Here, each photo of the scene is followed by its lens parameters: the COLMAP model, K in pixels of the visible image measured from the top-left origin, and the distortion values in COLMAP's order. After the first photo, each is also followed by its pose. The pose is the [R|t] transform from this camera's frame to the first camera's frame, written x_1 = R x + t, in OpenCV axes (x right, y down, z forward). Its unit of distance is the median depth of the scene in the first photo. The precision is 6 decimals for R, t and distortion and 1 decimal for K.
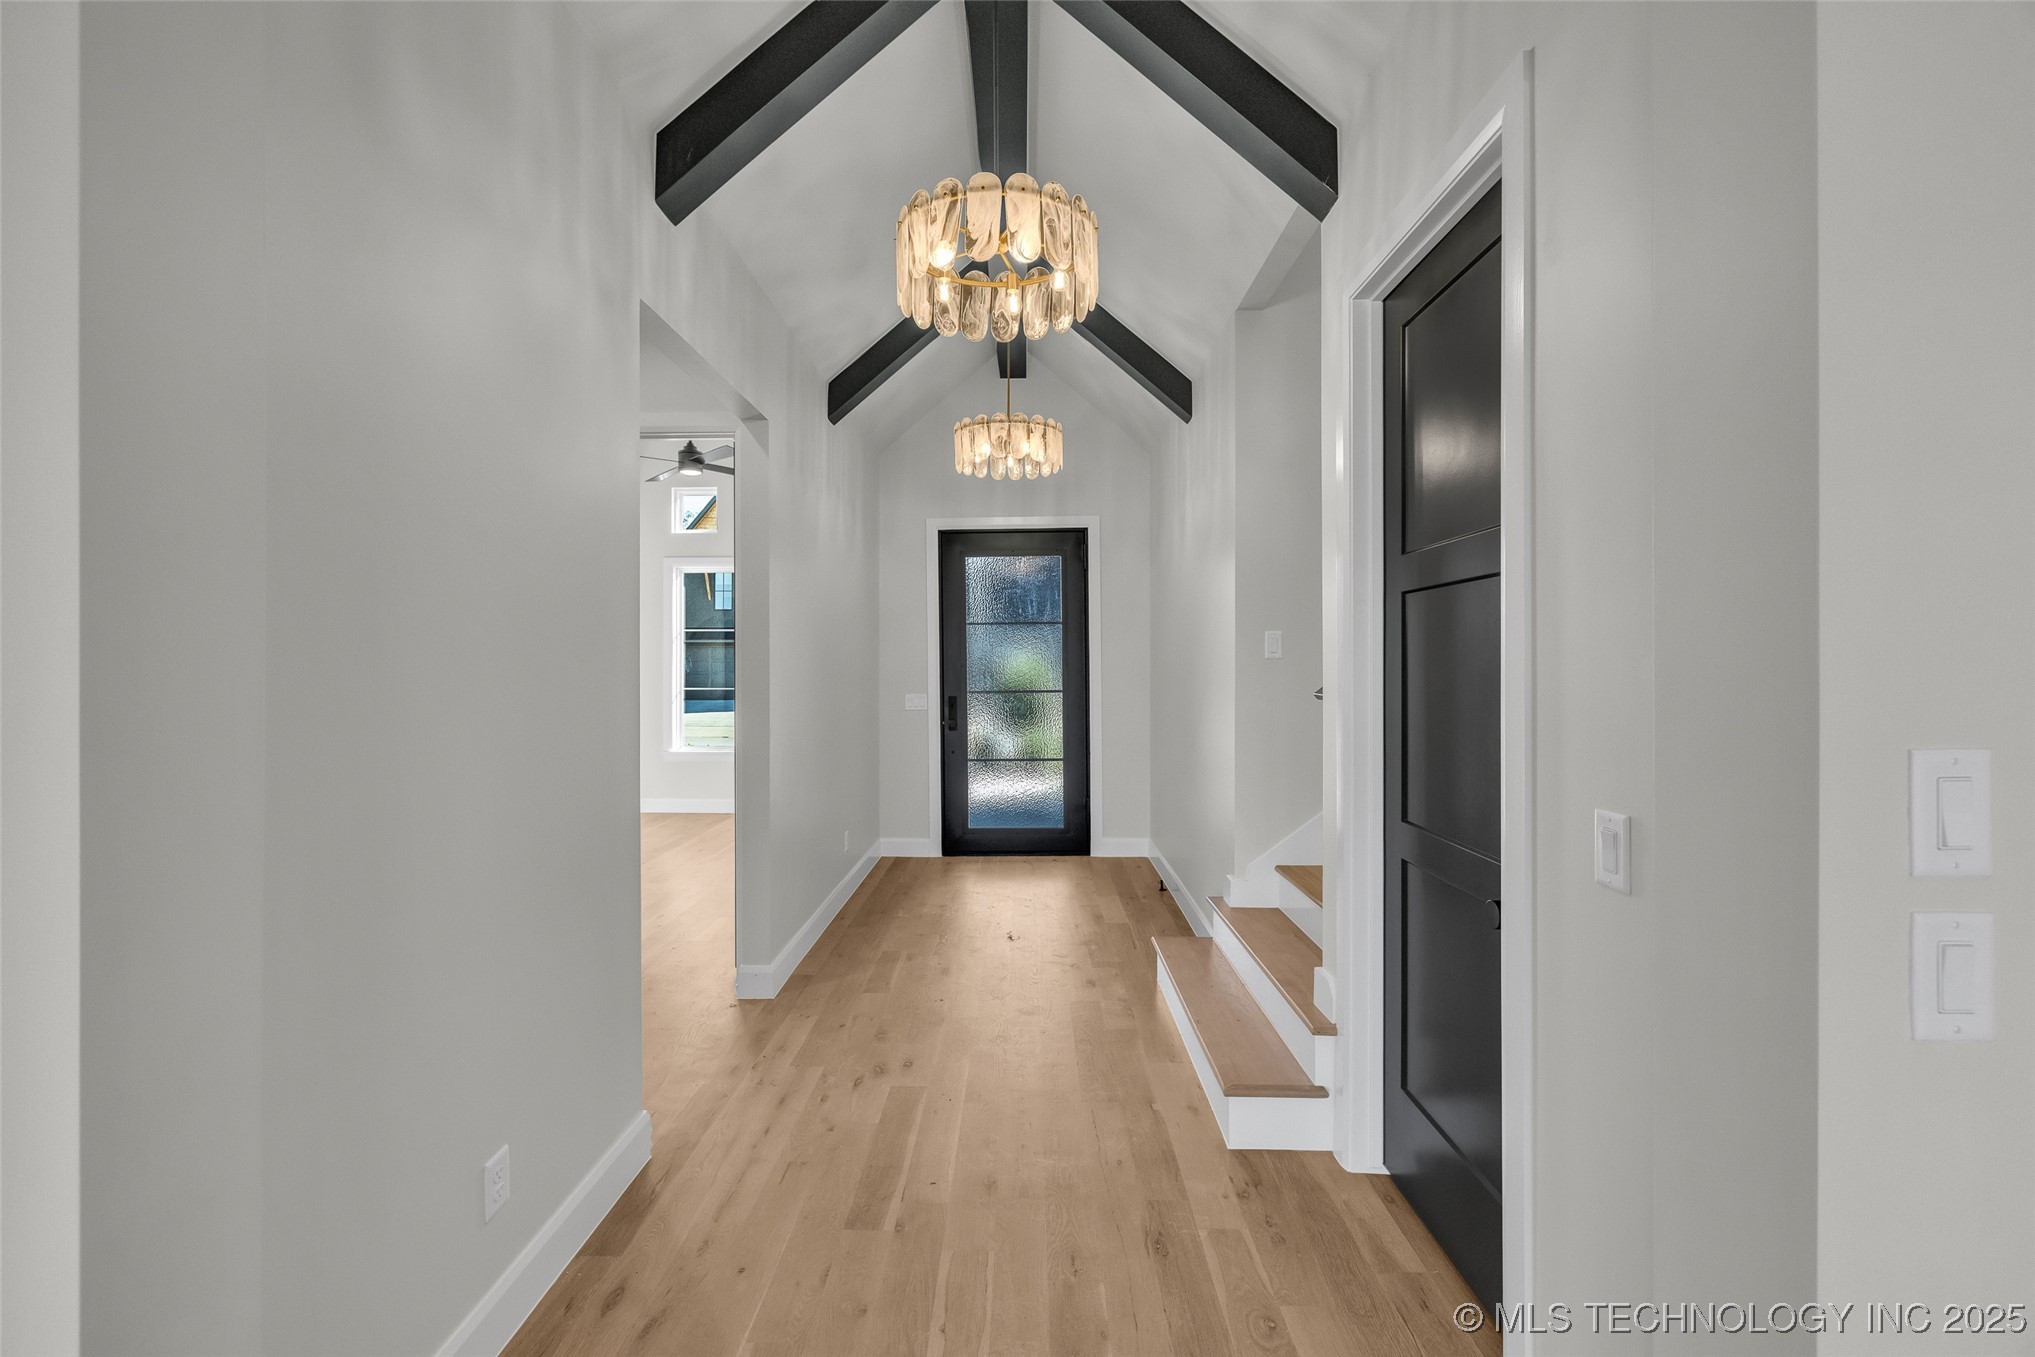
lens RADIAL K [[857.5, 0, 1012.6], [0, 857.5, 665.1], [0, 0, 1]] dist [-0.002915, 0.000513]
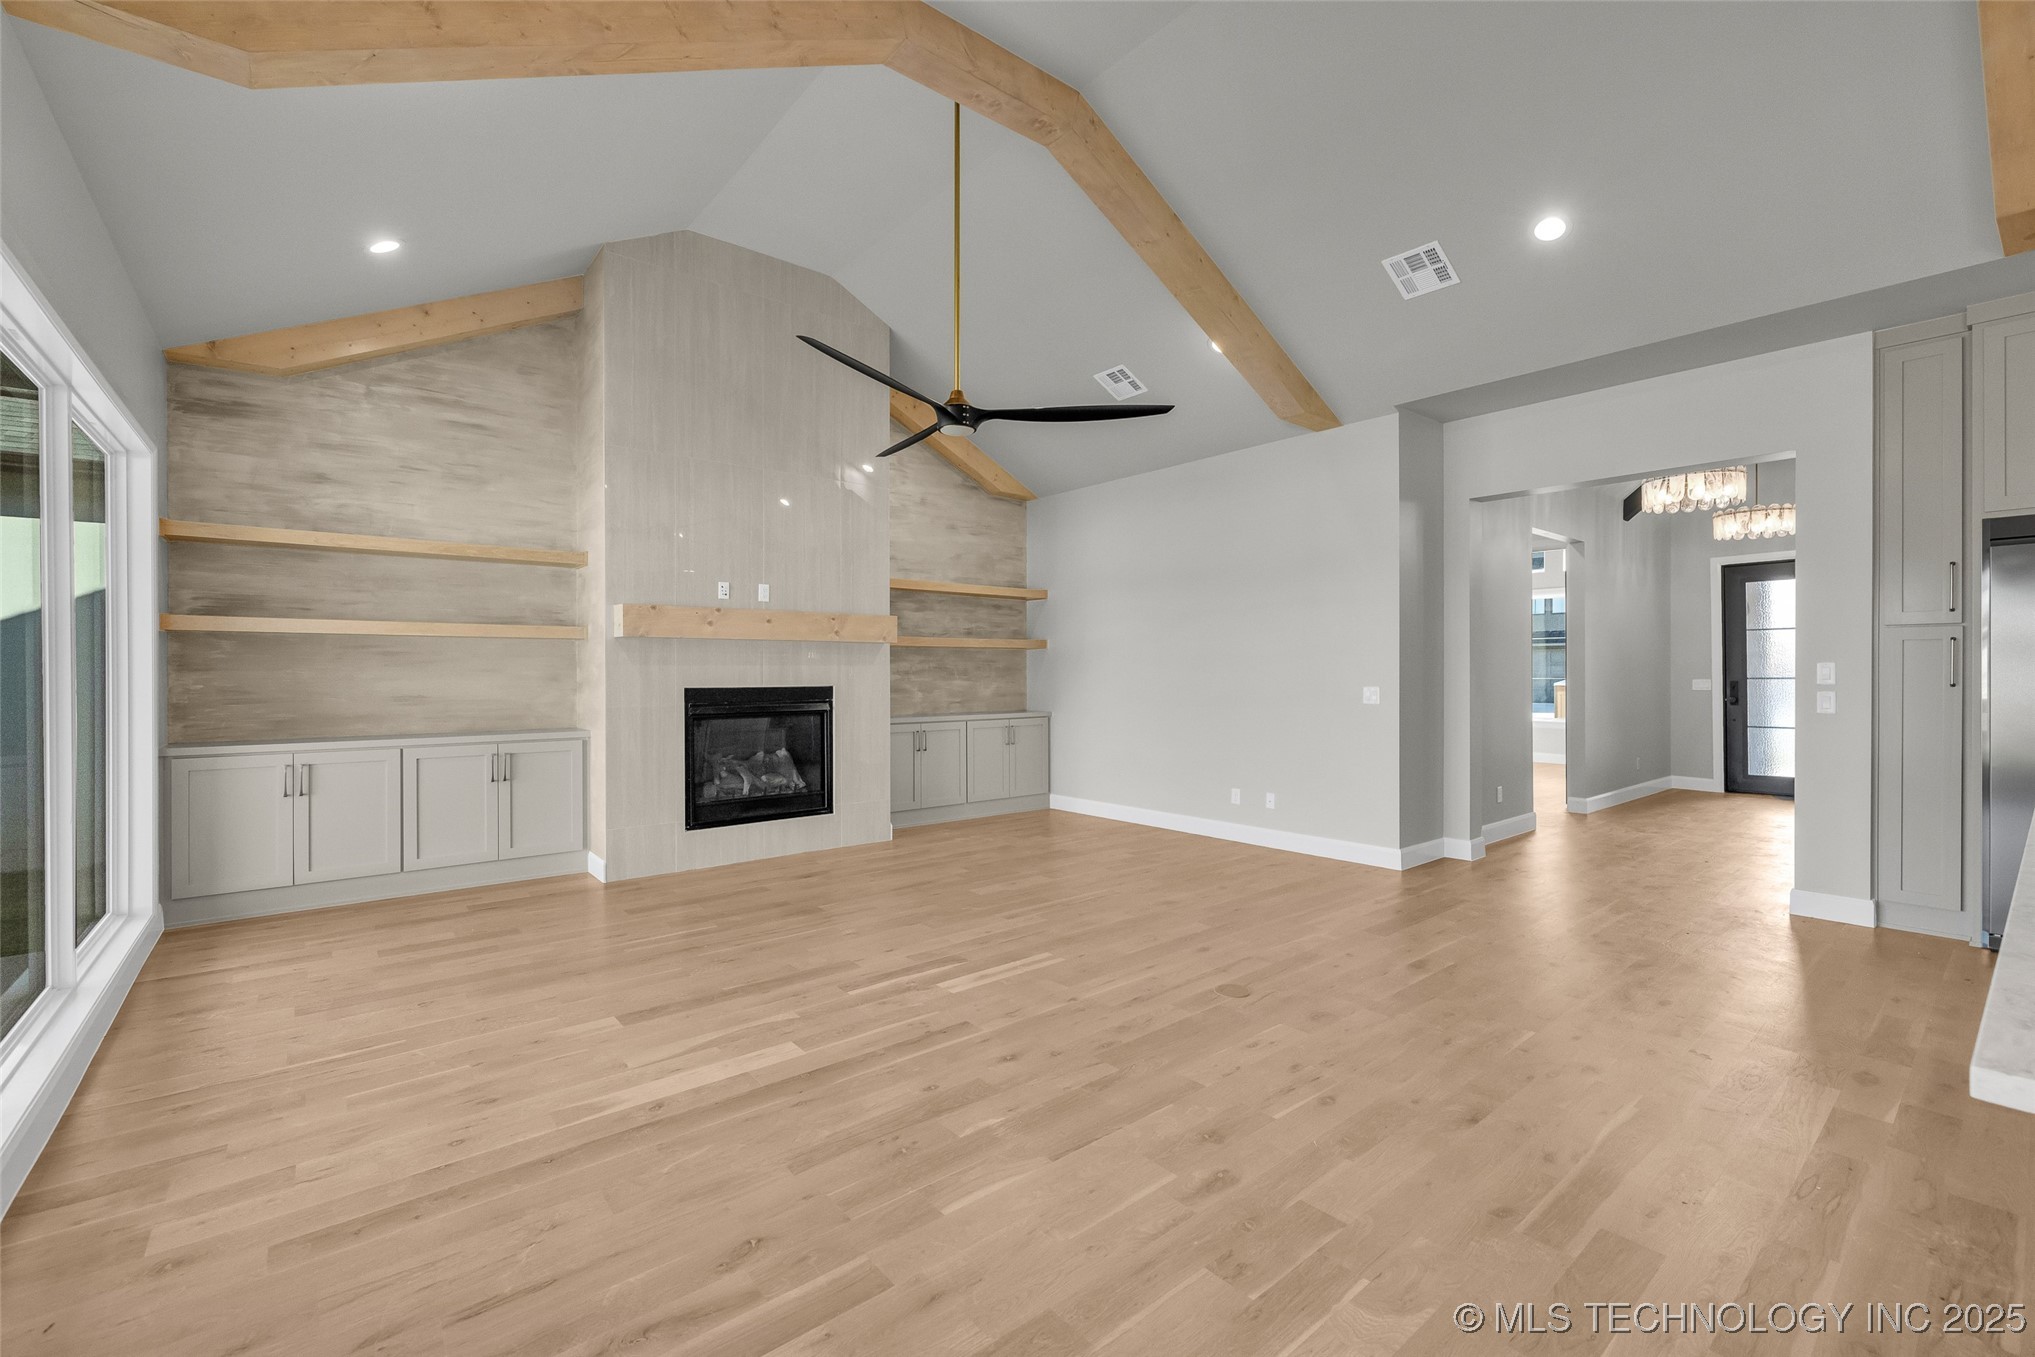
lens RADIAL K [[857.5, 0, 1012.6], [0, 857.5, 665.1], [0, 0, 1]] dist [-0.002915, 0.000513]
pose [[0.647182, -0.005584, -0.762315, 0.347803], [0.000926, 0.999978, -0.006539, 0.026199], [0.762335, 0.003526, 0.647173, -1.218292]]
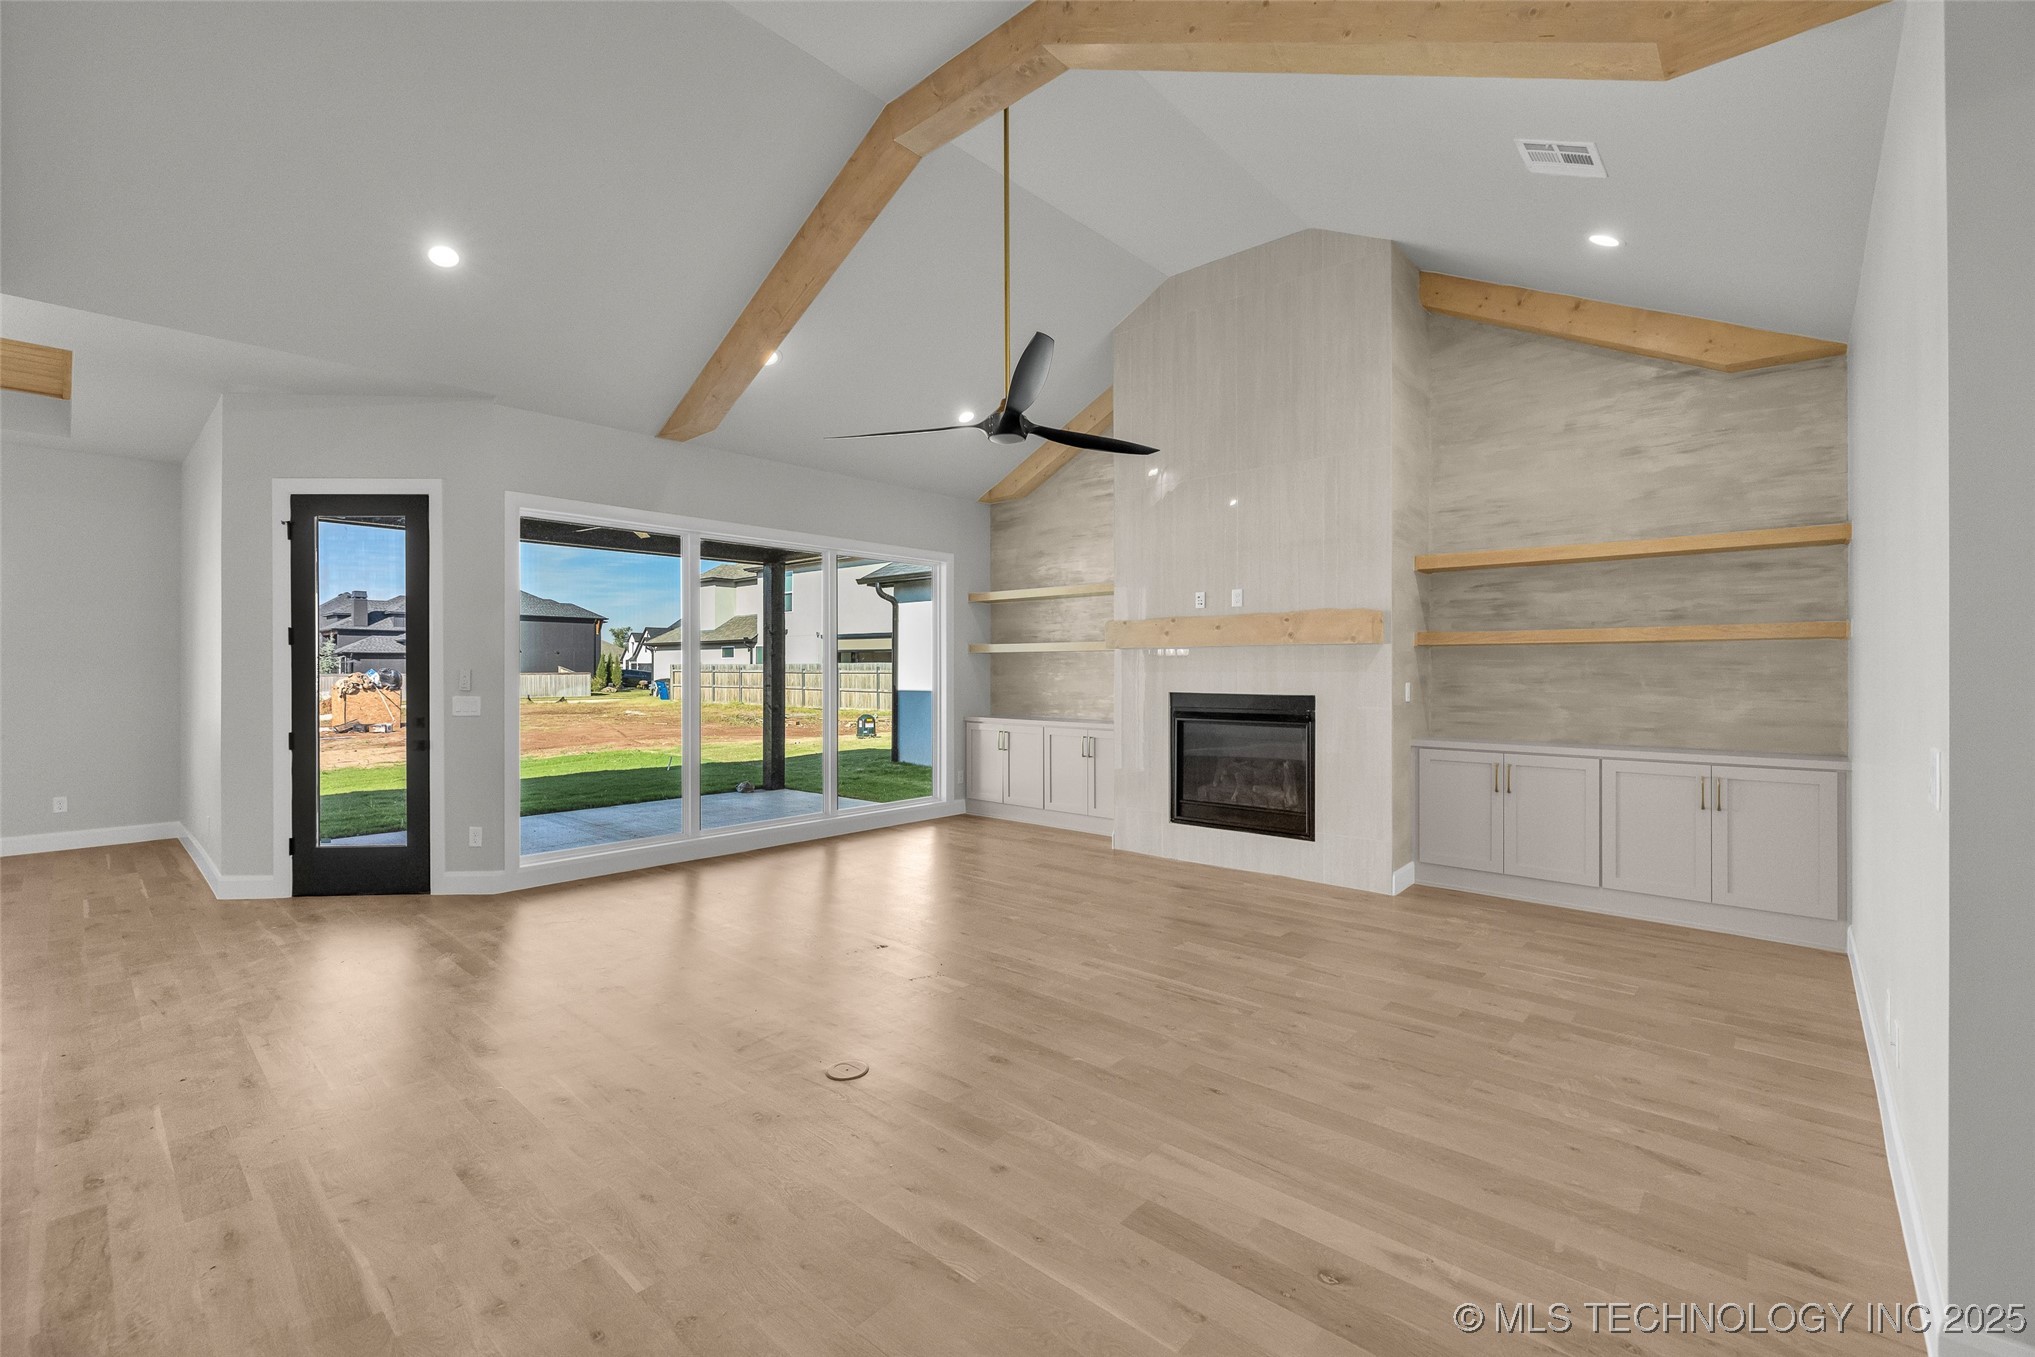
lens RADIAL K [[856.4, 0, 1014.2], [0, 856.4, 669.0], [0, 0, 1]] dist [-0.002624, 0.000519]
pose [[-0.655712, -0.000844, -0.755010, 0.286626], [0.000147, 0.999999, -0.001246, 0.014366], [0.755011, -0.000928, -0.655712, -0.021136]]
